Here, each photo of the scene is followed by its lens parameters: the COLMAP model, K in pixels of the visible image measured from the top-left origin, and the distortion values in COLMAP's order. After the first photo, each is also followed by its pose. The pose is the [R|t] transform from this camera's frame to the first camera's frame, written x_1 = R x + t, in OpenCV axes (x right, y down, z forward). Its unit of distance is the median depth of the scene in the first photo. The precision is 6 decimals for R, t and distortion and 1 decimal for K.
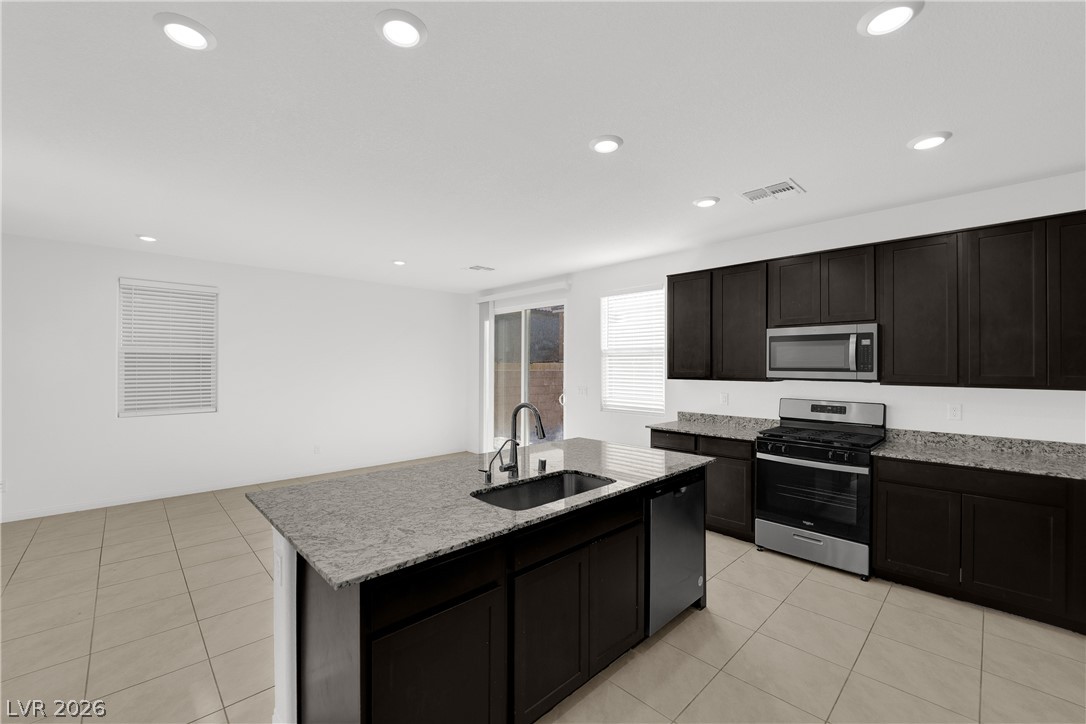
lens RADIAL K [[437.5, 0, 538.2], [0, 437.5, 363.7], [0, 0, 1]] dist [-0.015551, -0.000308]
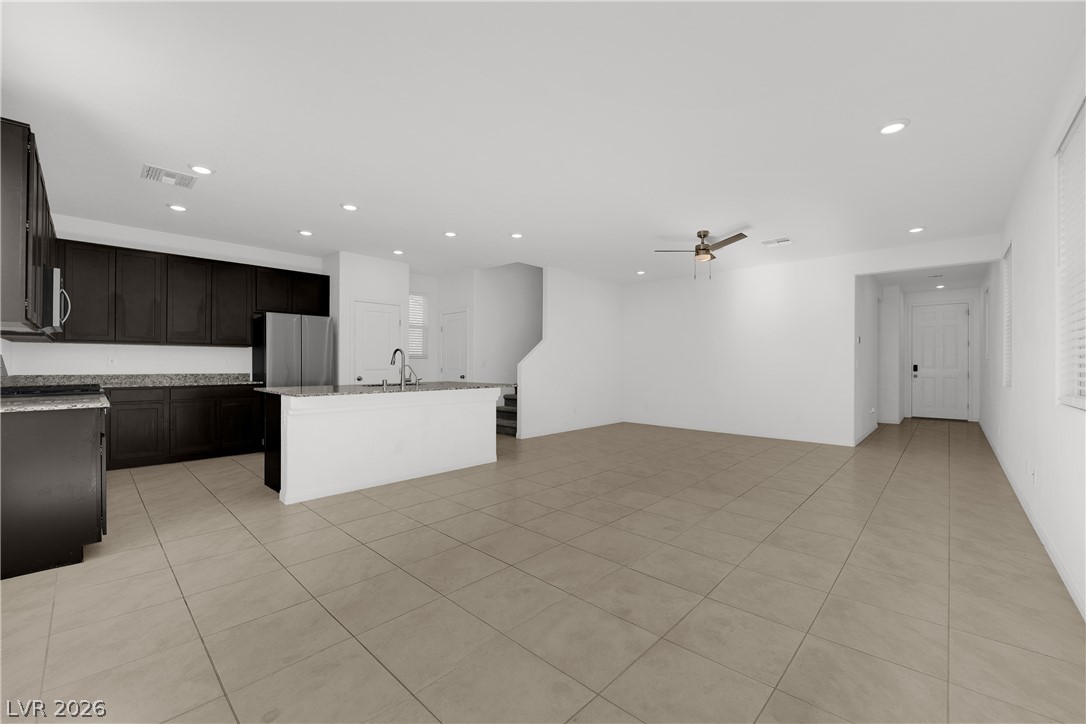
lens RADIAL K [[437.5, 0, 538.2], [0, 437.5, 363.7], [0, 0, 1]] dist [-0.015551, -0.000308]
pose [[-0.998756, -0.008150, -0.049203, -0.293303], [-0.007933, 0.999958, -0.004595, 0.081797], [0.049238, -0.004199, -0.998778, 1.542558]]
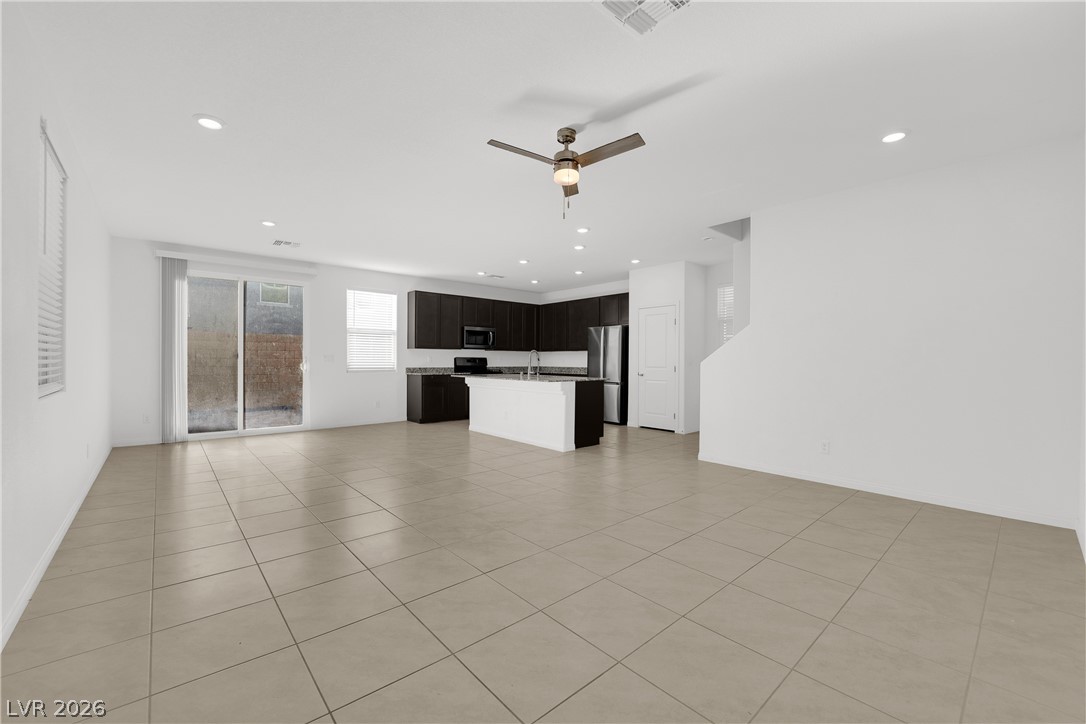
lens RADIAL K [[437.5, 0, 538.2], [0, 437.5, 363.7], [0, 0, 1]] dist [-0.015551, -0.000308]
pose [[0.045986, -0.010662, 0.998885, -1.461475], [-0.009265, 0.999895, 0.011100, 0.072698], [-0.998899, -0.009765, 0.045882, 0.417554]]
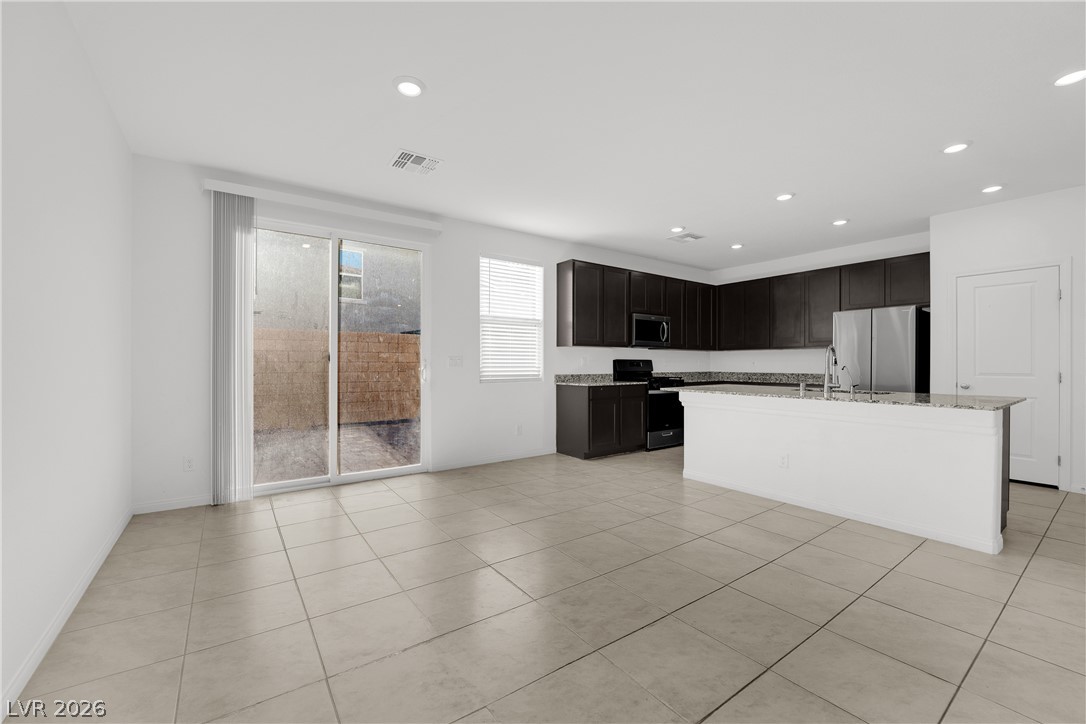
lens RADIAL K [[437.5, 0, 538.2], [0, 437.5, 363.7], [0, 0, 1]] dist [-0.015551, -0.000308]
pose [[0.146299, -0.005423, 0.989226, -0.898414], [-0.005342, 0.999966, 0.006272, 0.076250], [-0.989226, -0.006202, 0.146265, 0.919654]]
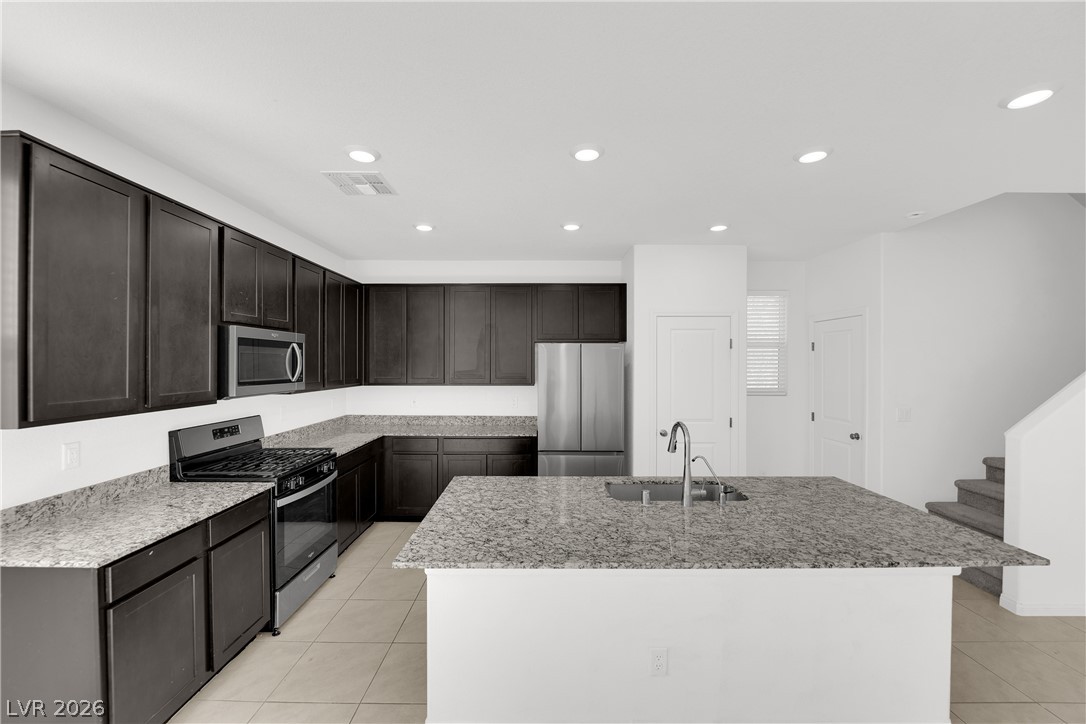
lens RADIAL K [[437.5, 0, 538.2], [0, 437.5, 363.7], [0, 0, 1]] dist [-0.015551, -0.000308]
pose [[-0.719114, -0.007617, 0.694851, -0.238185], [-0.007652, 0.999966, 0.003043, -0.021412], [-0.694850, -0.003128, -0.719147, 0.958921]]
